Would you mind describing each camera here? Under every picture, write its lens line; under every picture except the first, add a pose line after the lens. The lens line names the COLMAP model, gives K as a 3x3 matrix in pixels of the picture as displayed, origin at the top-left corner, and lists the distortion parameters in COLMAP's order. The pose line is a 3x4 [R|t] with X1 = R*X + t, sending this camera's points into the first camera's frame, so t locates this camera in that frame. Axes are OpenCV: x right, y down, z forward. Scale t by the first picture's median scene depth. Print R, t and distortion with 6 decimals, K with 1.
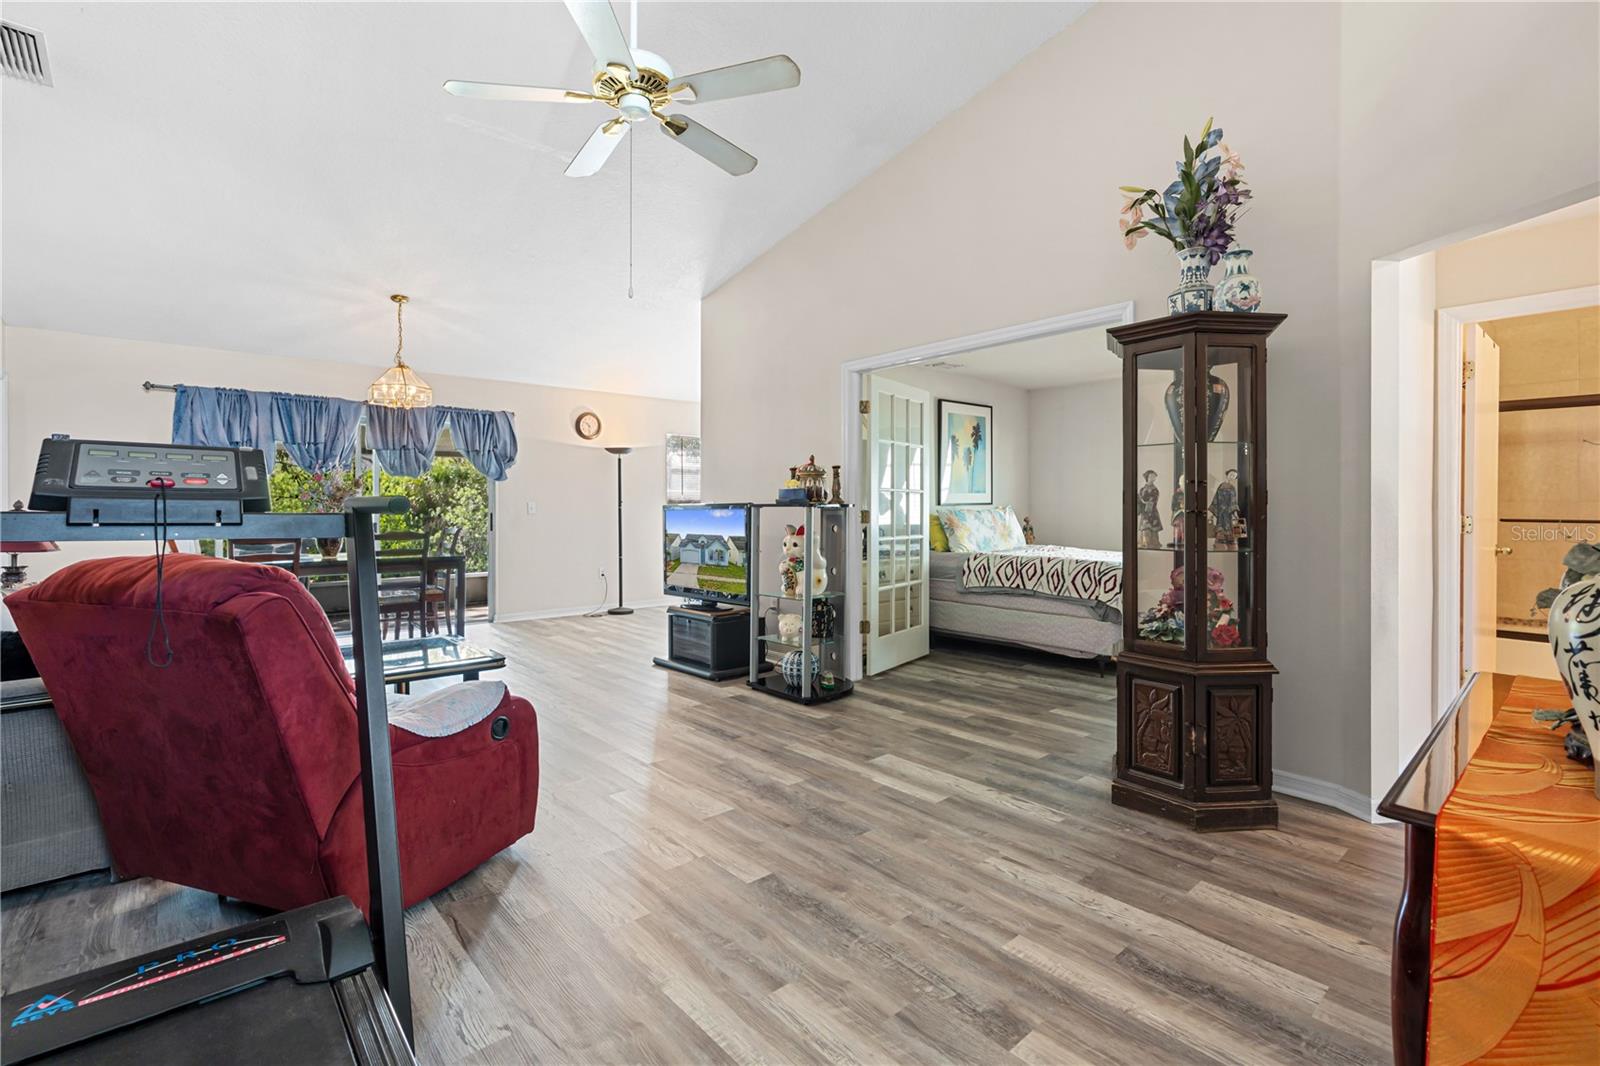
lens RADIAL K [[717.6, 0, 790.9], [0, 717.6, 510.9], [0, 0, 1]] dist [-0.022702, 0.000352]
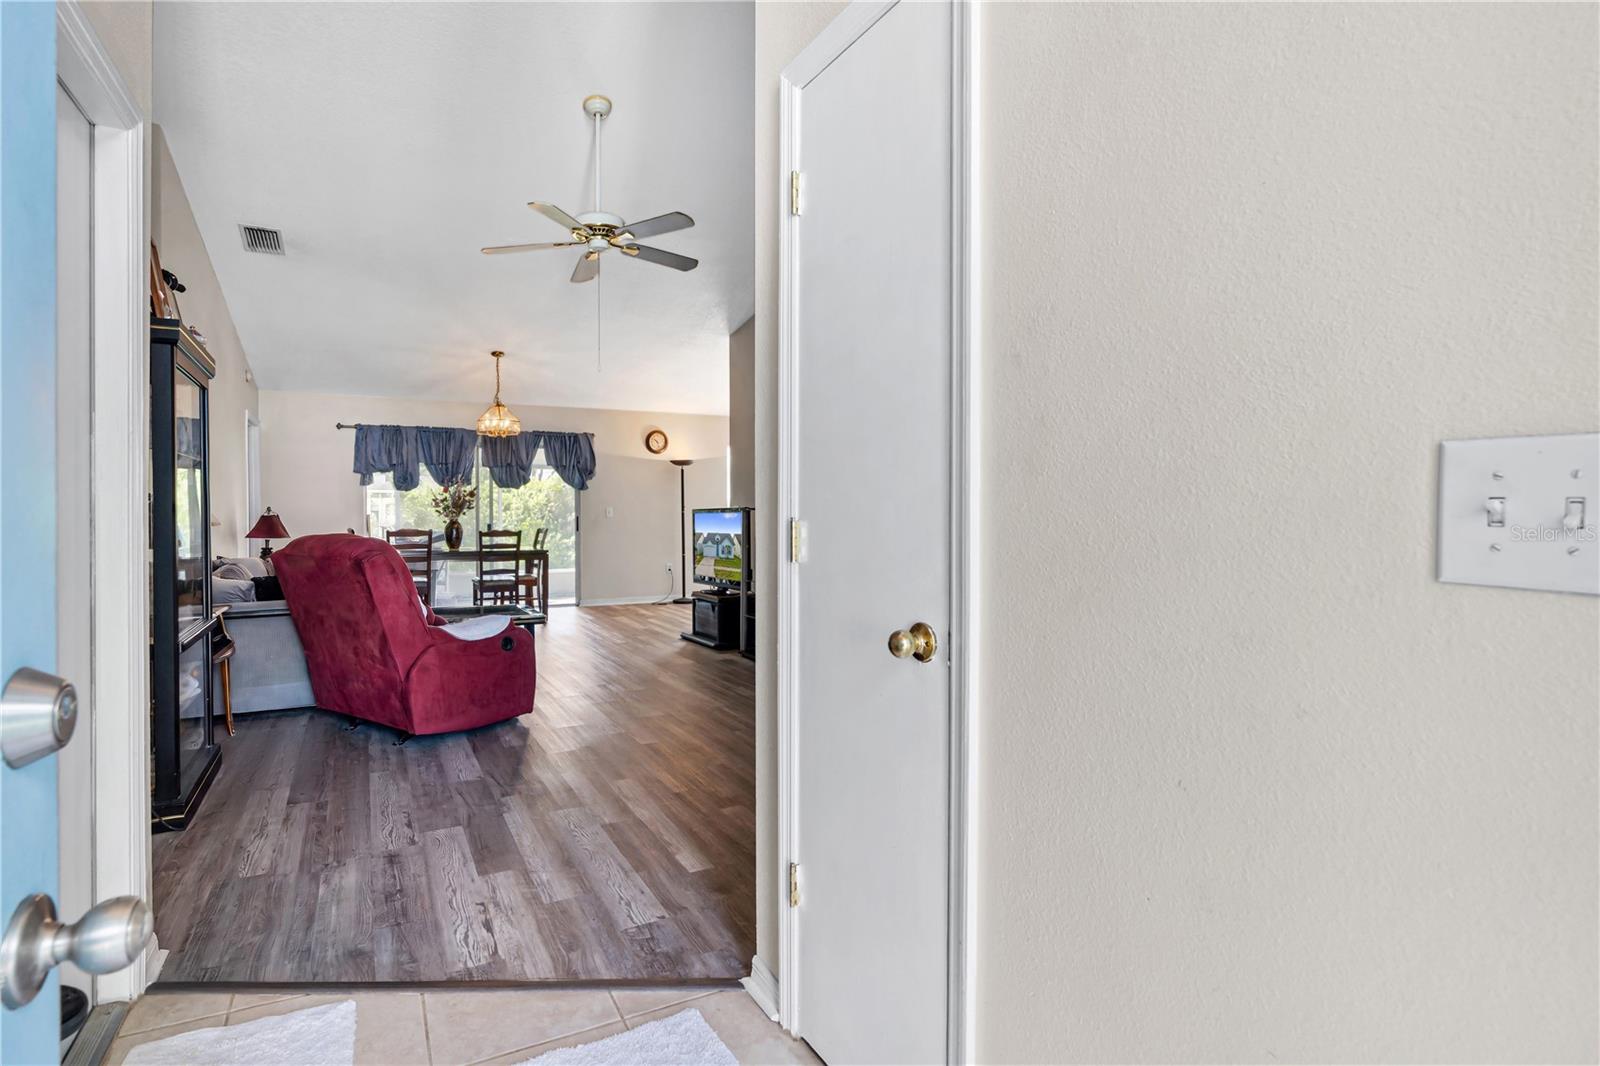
lens RADIAL K [[759.6, 0, 726.0], [0, 759.6, 516.6], [0, 0, 1]] dist [-0.031383, 0.000092]
pose [[0.962668, -0.002401, -0.270674, 0.240756], [0.002667, 0.999996, 0.000614, 0.004200], [0.270672, -0.001313, 0.962671, -0.241193]]
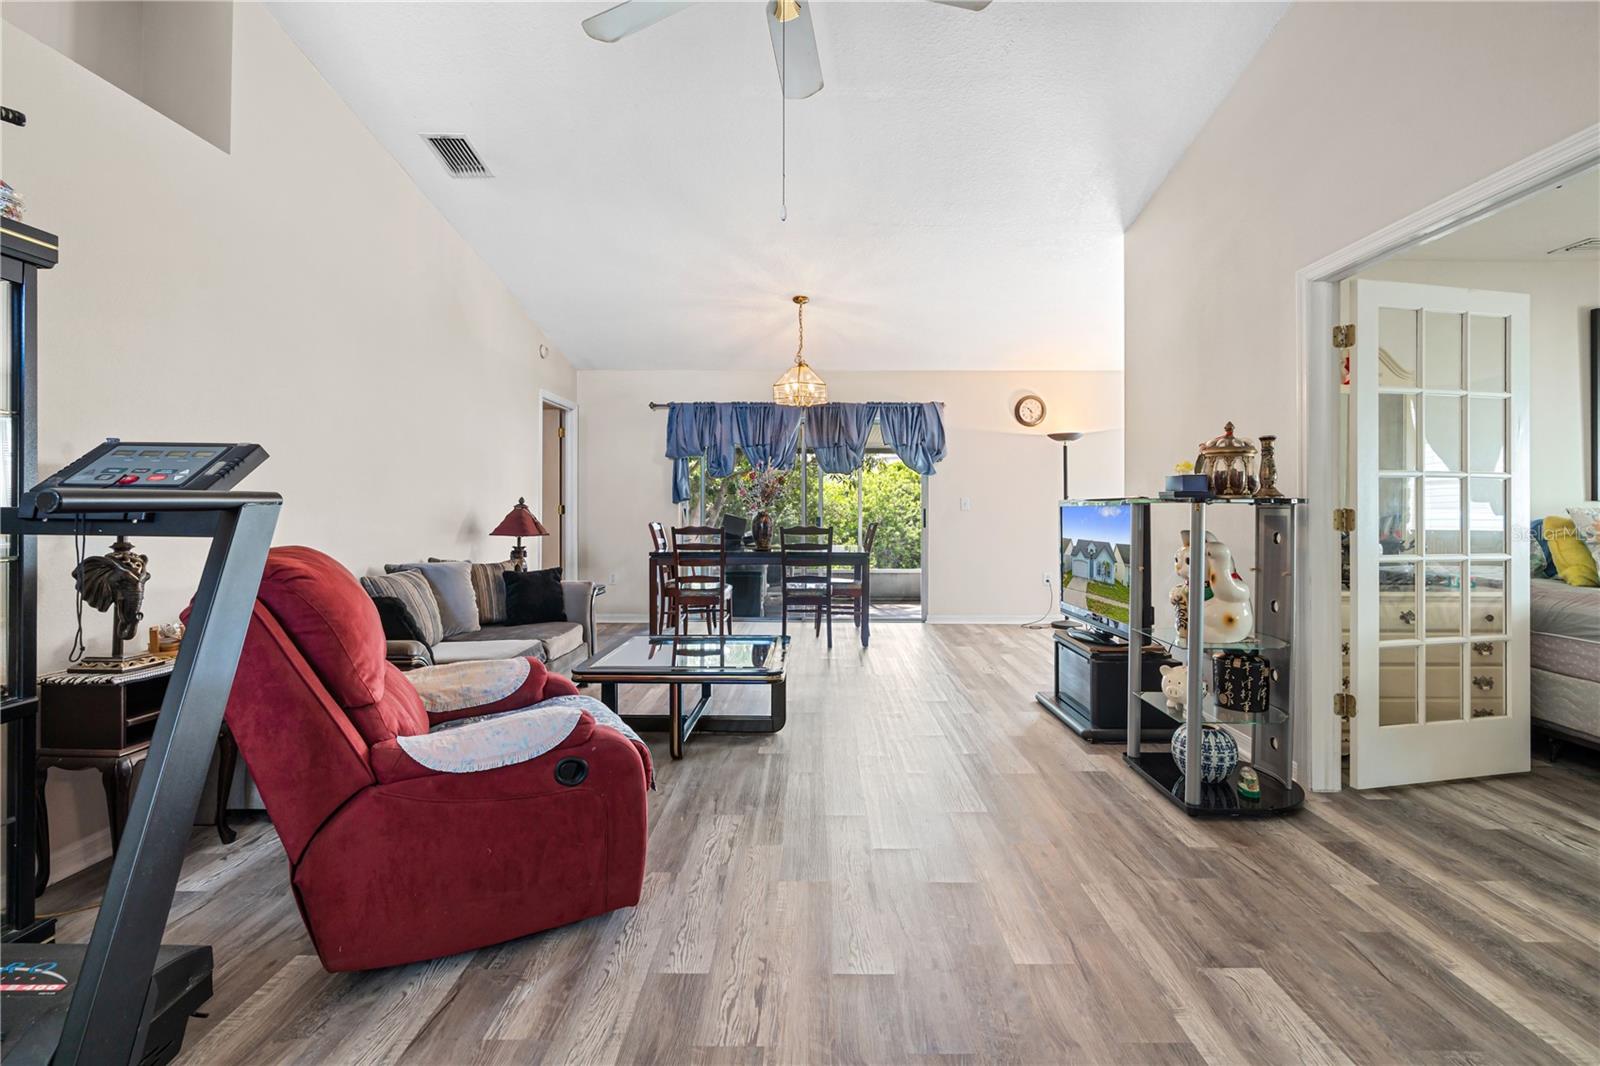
lens RADIAL K [[718.0, 0, 814.7], [0, 718.0, 498.2], [0, 0, 1]] dist [-0.005758, 0.000590]
pose [[0.751415, -0.003319, -0.659821, 0.151544], [-0.004000, 0.999946, -0.009586, -0.001865], [0.659818, 0.009842, 0.751361, 0.241149]]
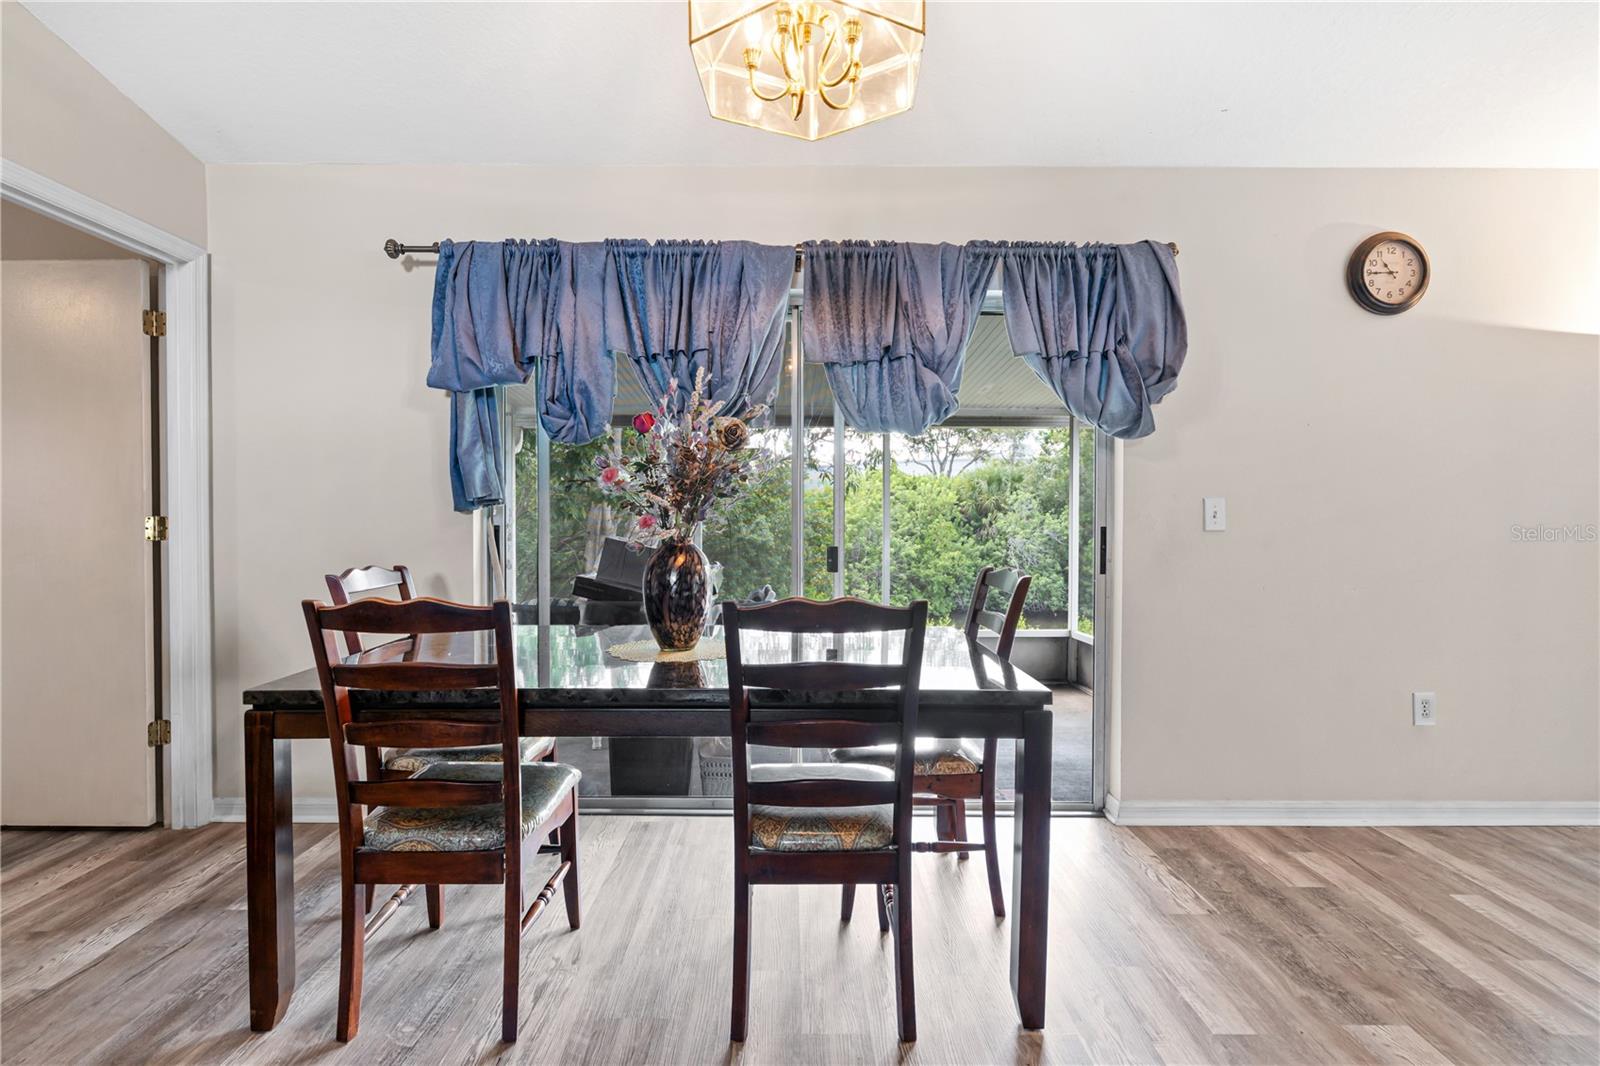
lens RADIAL K [[753.6, 0, 800.0], [0, 753.6, 533.0], [0, 0, 1]] dist [-0.001358, 0.000361]
pose [[0.760133, 0.018732, -0.649498, -0.389461], [-0.006343, 0.999751, 0.021411, -0.002221], [0.649737, -0.012156, 0.760062, 0.818574]]
